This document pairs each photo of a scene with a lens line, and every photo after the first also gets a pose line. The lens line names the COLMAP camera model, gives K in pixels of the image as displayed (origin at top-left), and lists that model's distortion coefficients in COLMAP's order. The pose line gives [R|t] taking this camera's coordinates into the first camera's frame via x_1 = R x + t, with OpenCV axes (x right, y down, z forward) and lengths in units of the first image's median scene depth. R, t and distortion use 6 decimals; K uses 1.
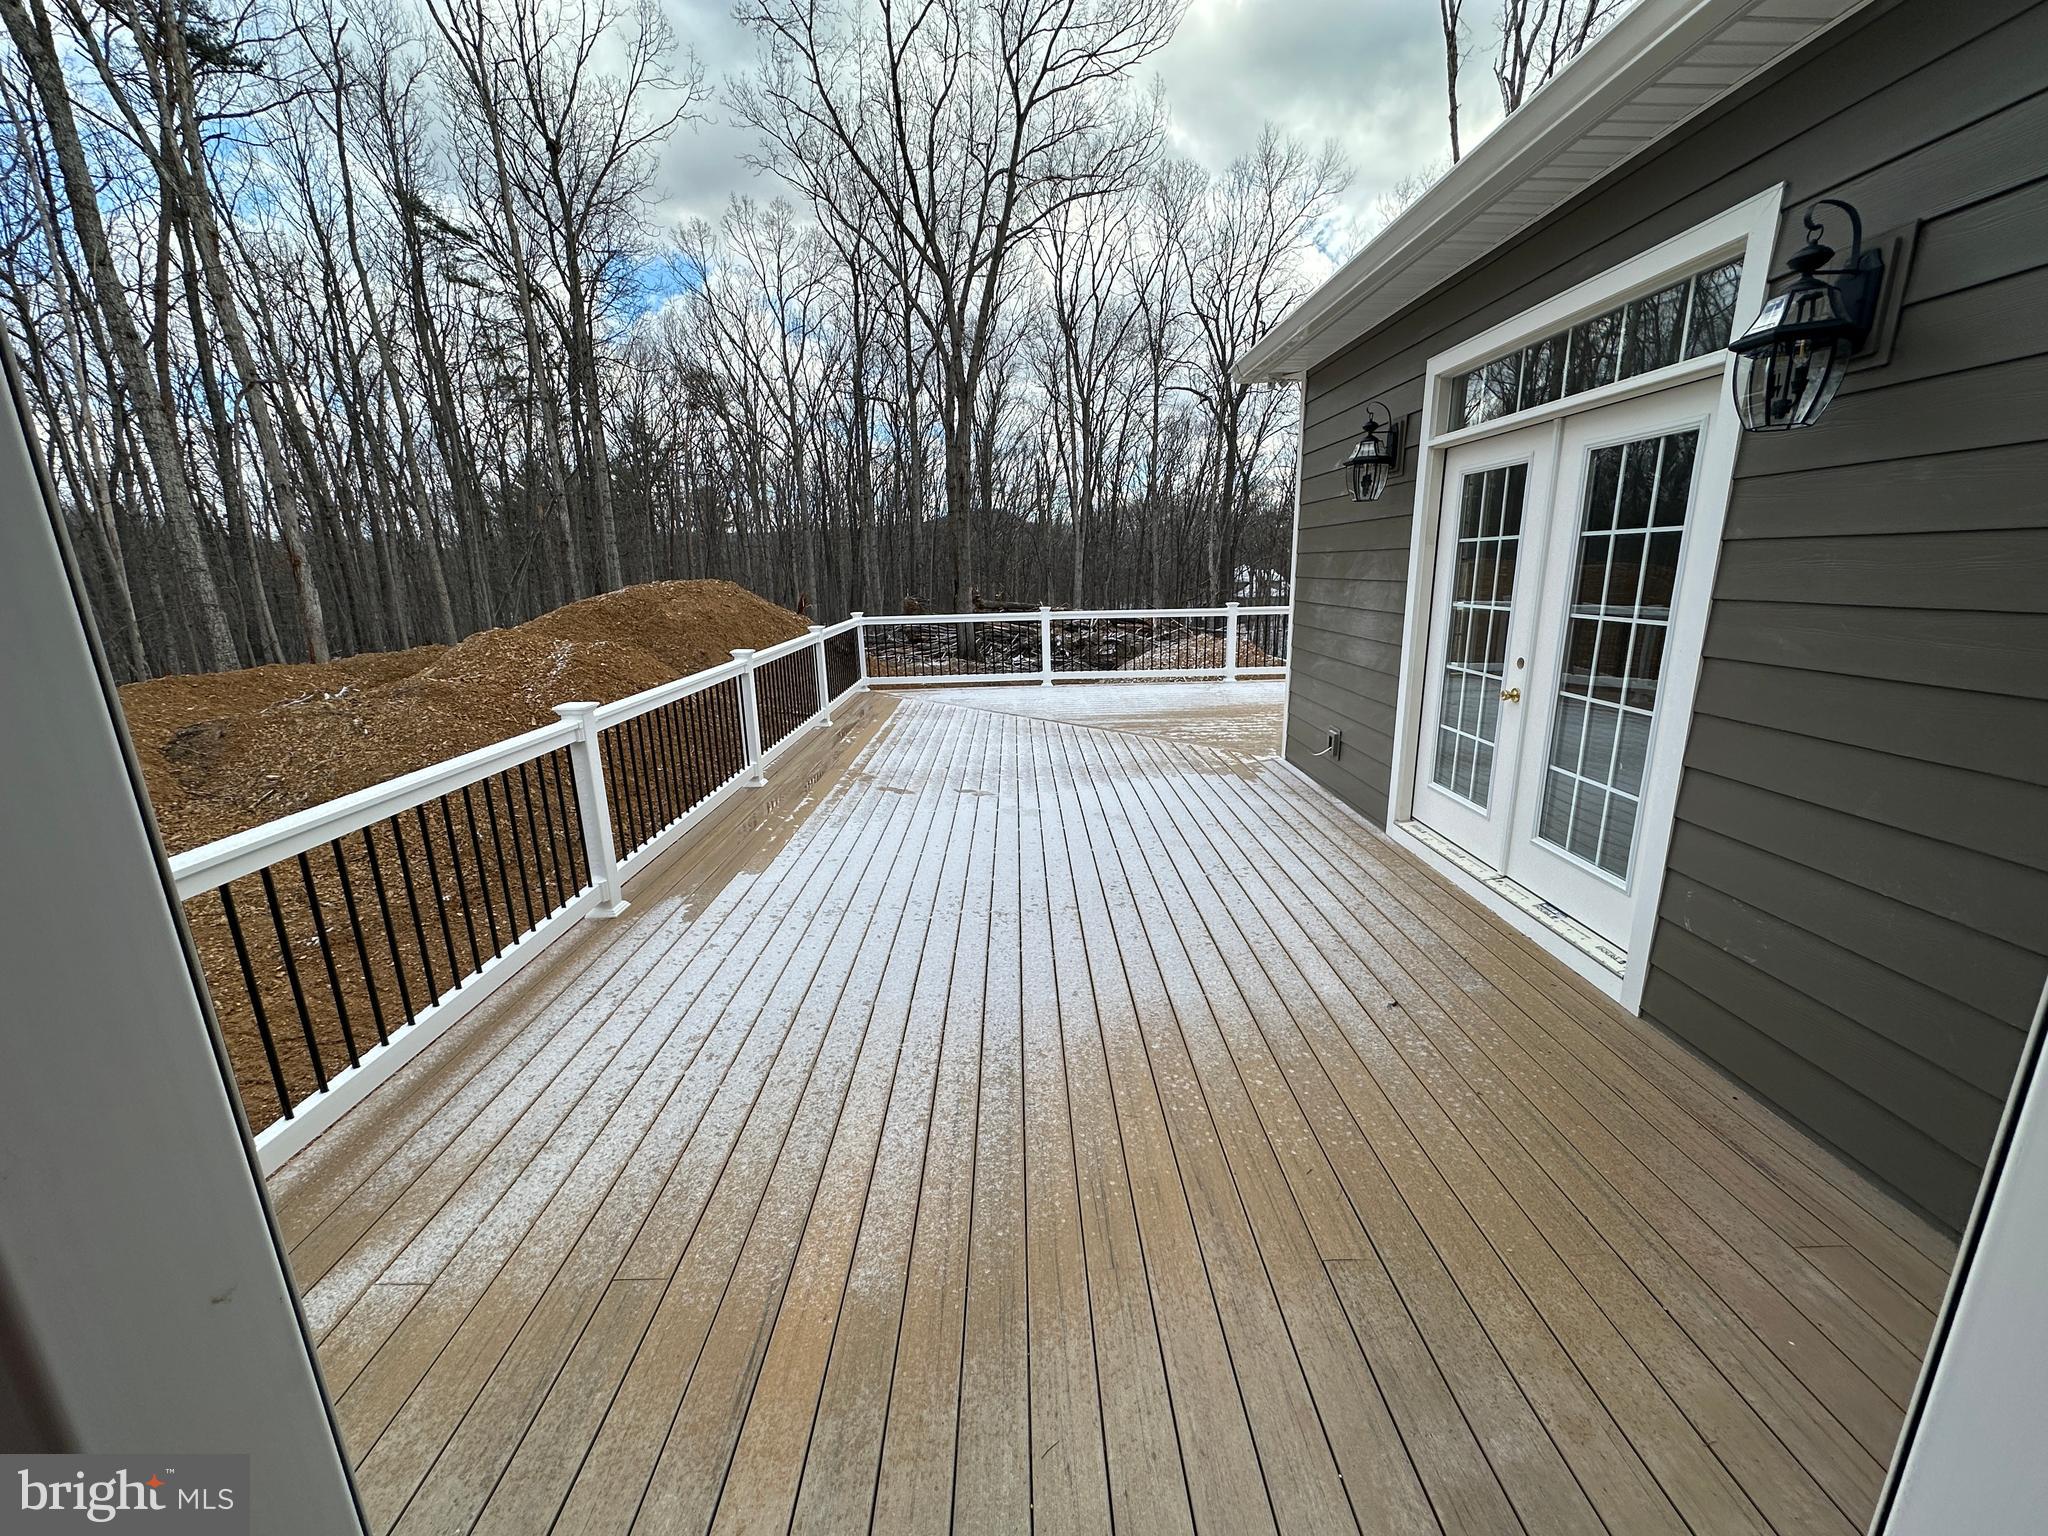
lens RADIAL K [[812.4, 0, 1024.0], [0, 812.4, 768.0], [0, 0, 1]] dist [-0.002151, -0.000139]
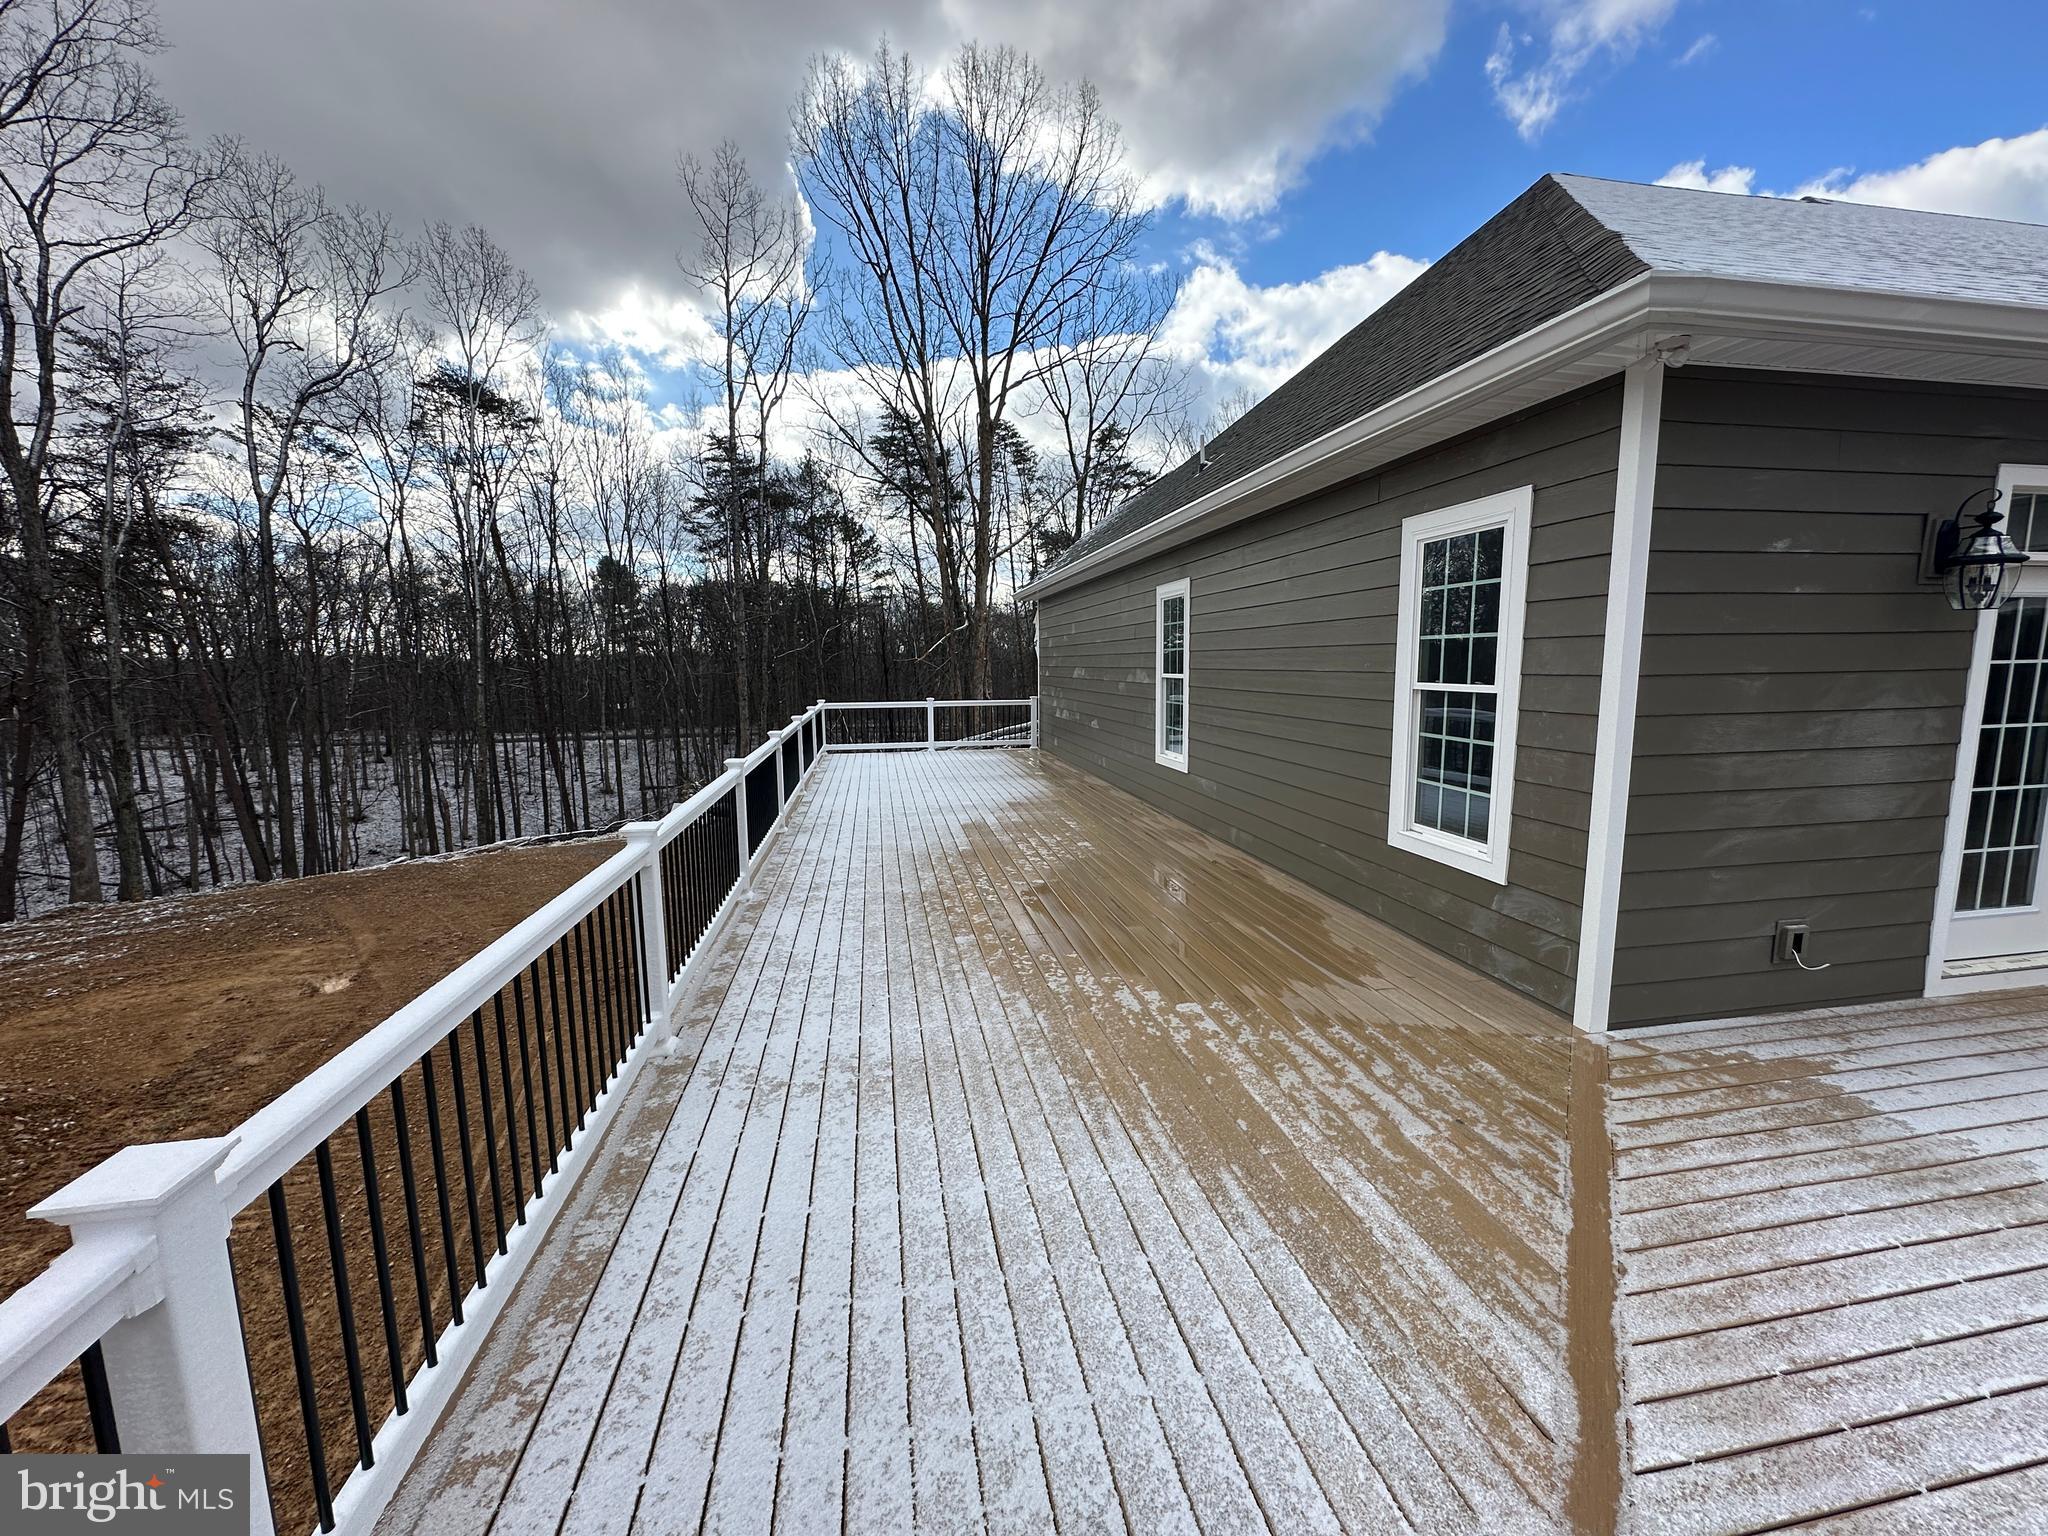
lens RADIAL K [[812.4, 0, 1024.0], [0, 812.4, 768.0], [0, 0, 1]] dist [-0.002151, -0.000139]
pose [[-0.165431, -0.104370, 0.980683, -0.175062], [0.256377, 0.955646, 0.144954, -0.446753], [-0.952315, 0.275404, -0.131336, 1.697220]]
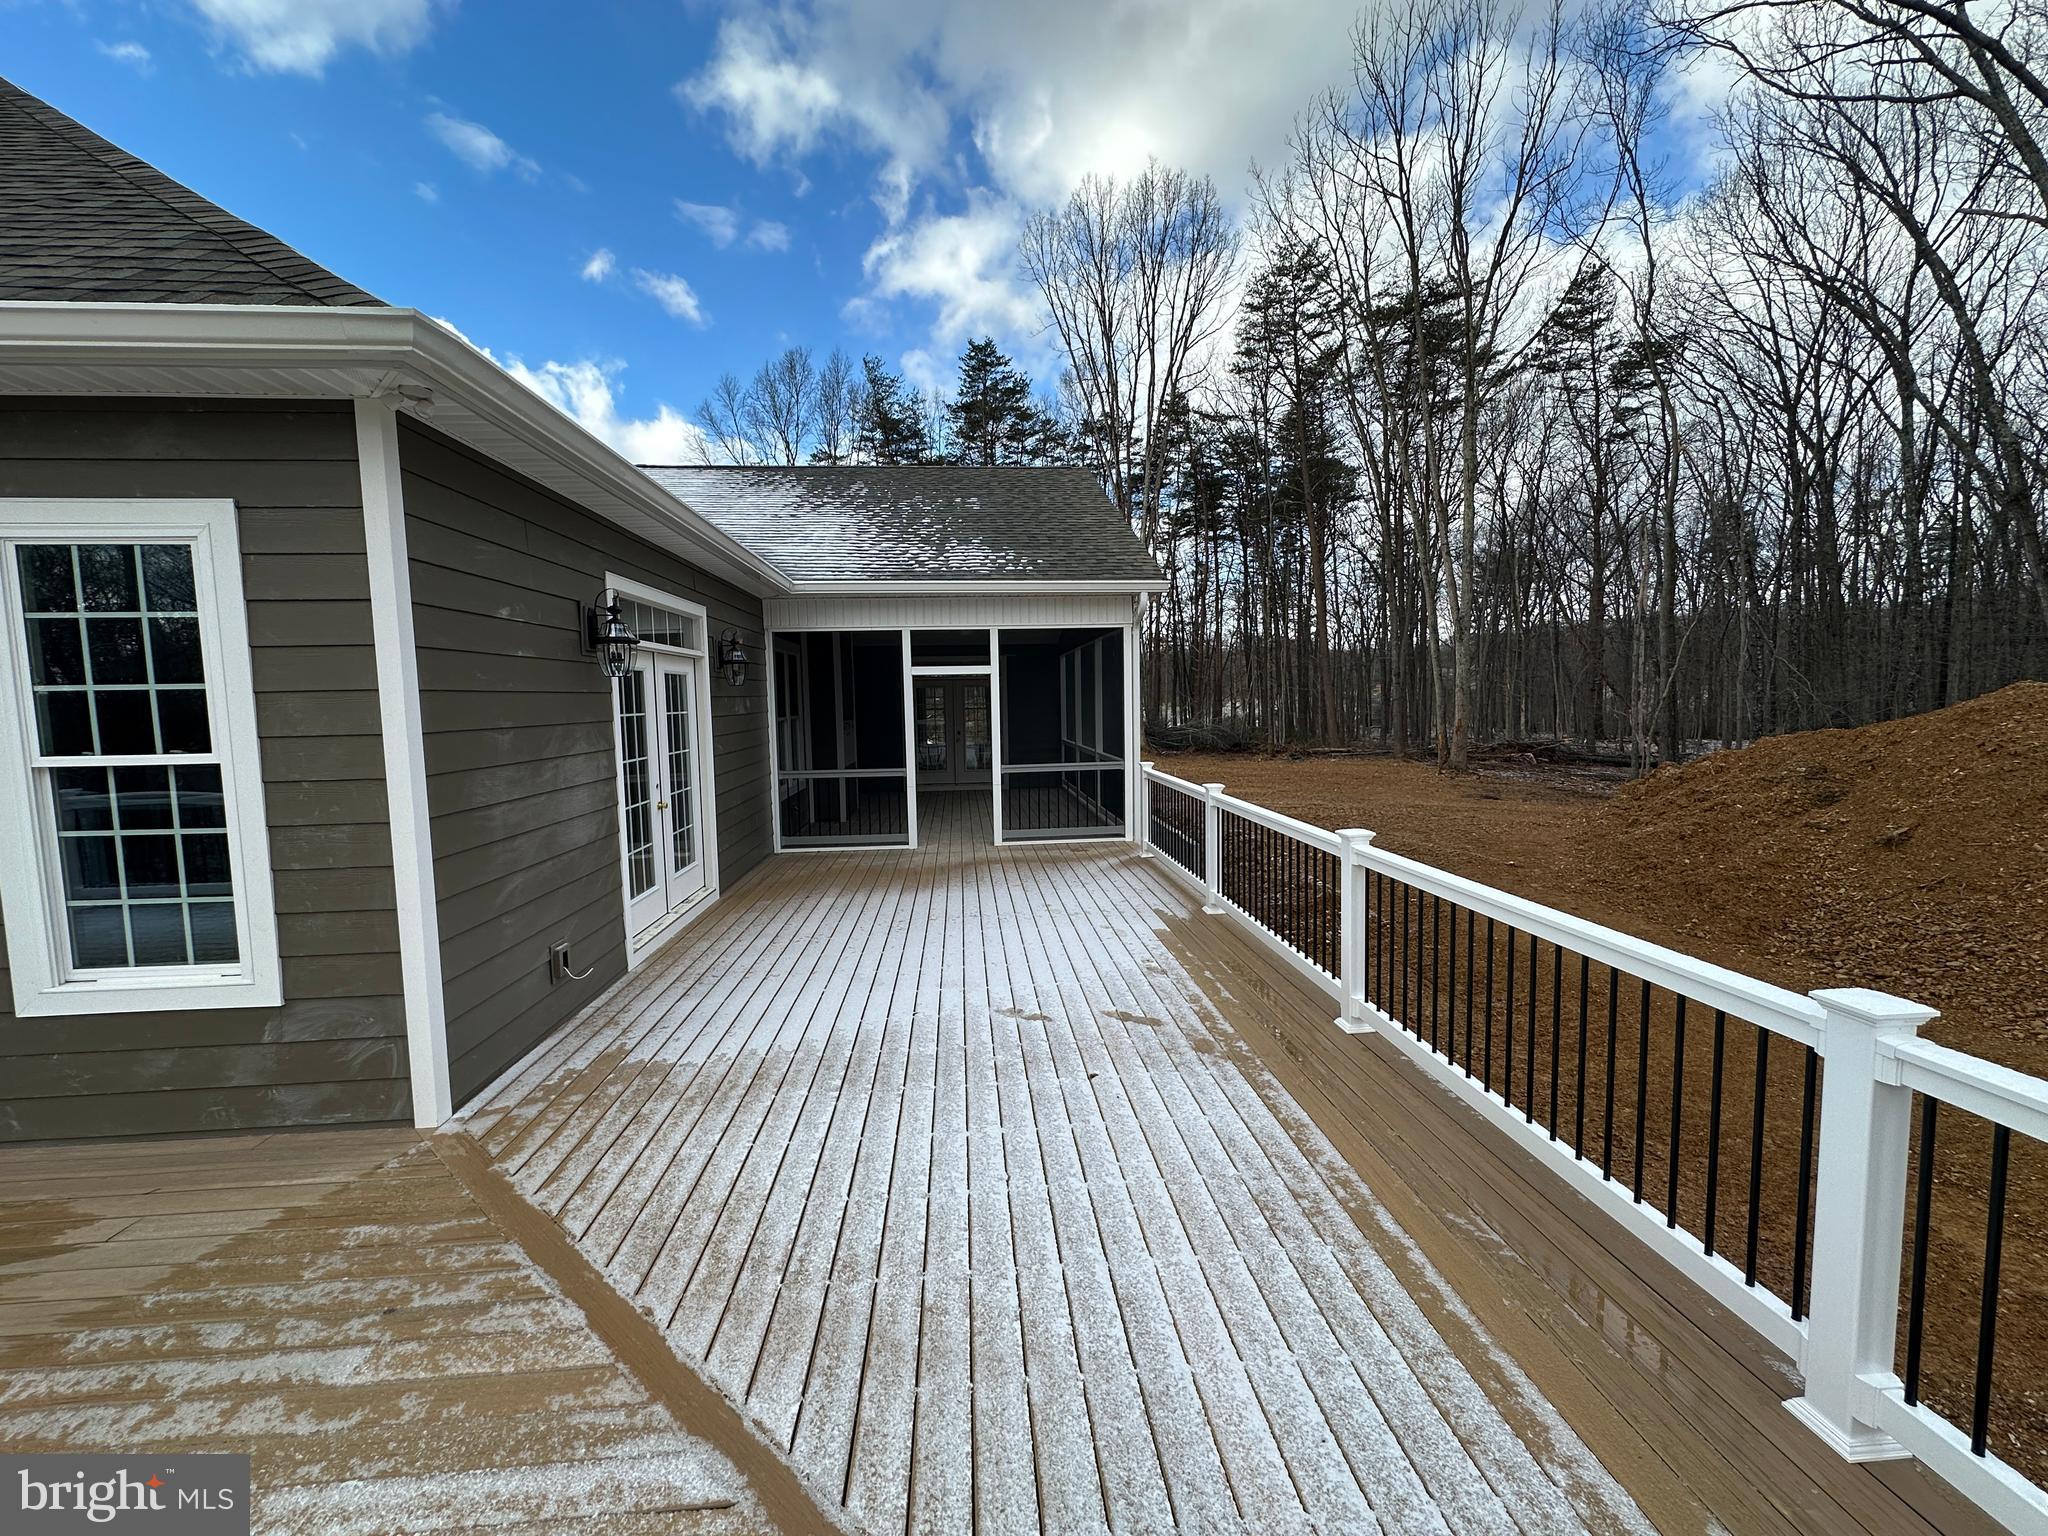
lens RADIAL K [[812.4, 0, 1024.0], [0, 812.4, 768.0], [0, 0, 1]] dist [-0.002151, -0.000139]
pose [[-0.996983, 0.044788, -0.063403, -0.026140], [0.021729, 0.945131, 0.325967, -0.461822], [0.074523, 0.323606, -0.943253, 1.742043]]
